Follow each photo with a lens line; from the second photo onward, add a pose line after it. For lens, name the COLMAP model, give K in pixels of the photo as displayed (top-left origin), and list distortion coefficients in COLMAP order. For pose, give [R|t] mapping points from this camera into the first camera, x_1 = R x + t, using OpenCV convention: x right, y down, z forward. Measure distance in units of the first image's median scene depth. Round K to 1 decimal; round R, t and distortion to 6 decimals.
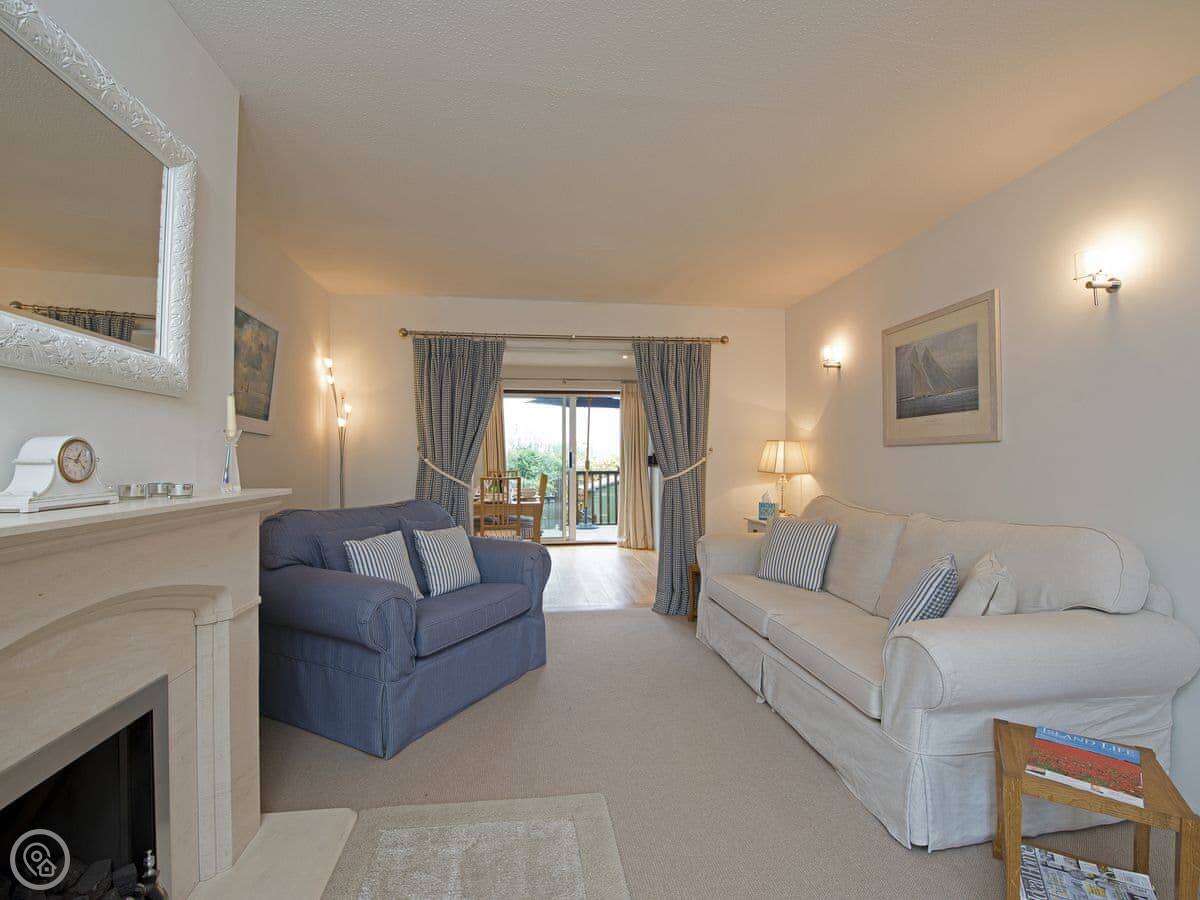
lens RADIAL K [[538.6, 0, 601.8], [0, 538.6, 454.2], [0, 0, 1]] dist [0.010368, -0.002490]
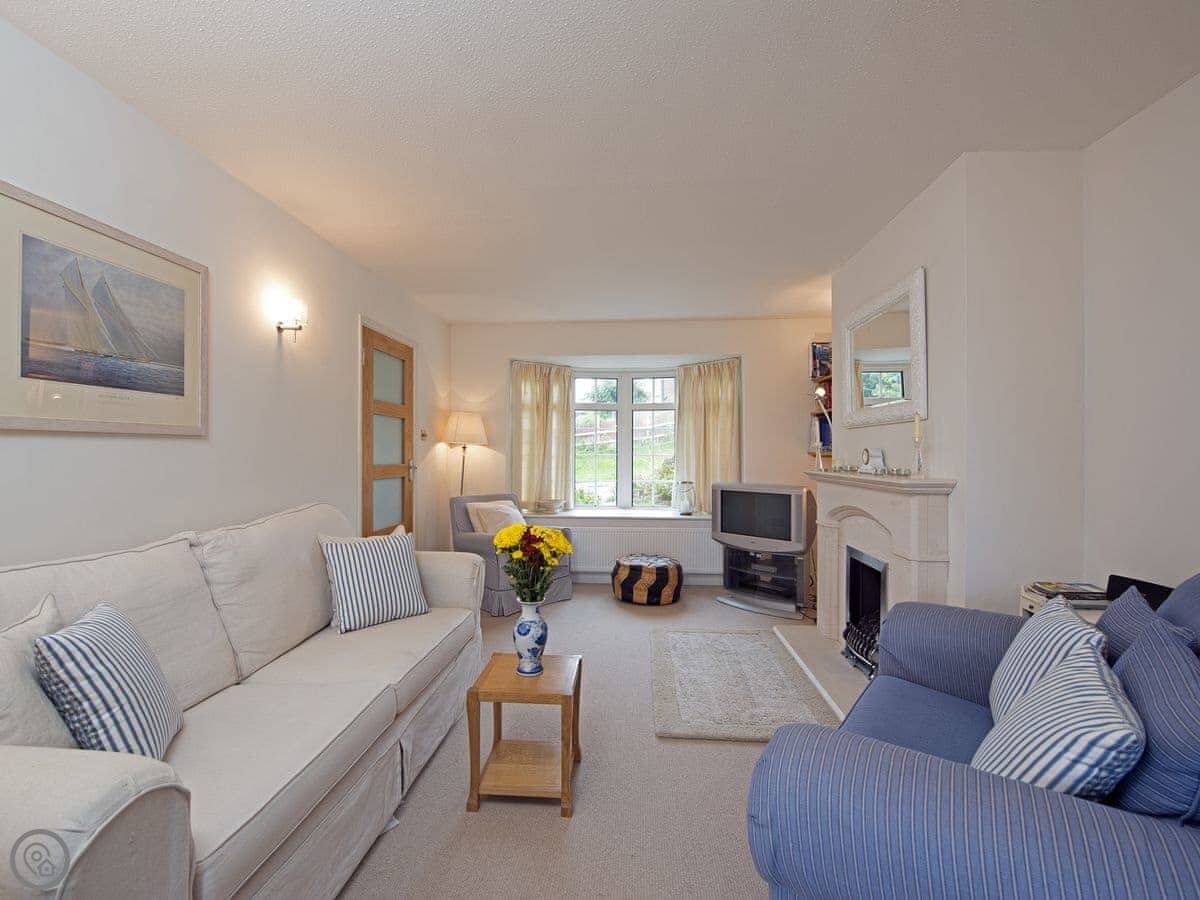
lens RADIAL K [[538.6, 0, 600.8], [0, 538.6, 446.5], [0, 0, 1]] dist [0.010368, -0.002490]
pose [[-0.977336, 0.008231, 0.211534, -0.096243], [0.004206, 0.999802, -0.019470, 0.013045], [-0.211652, -0.018139, -0.977177, 1.599205]]
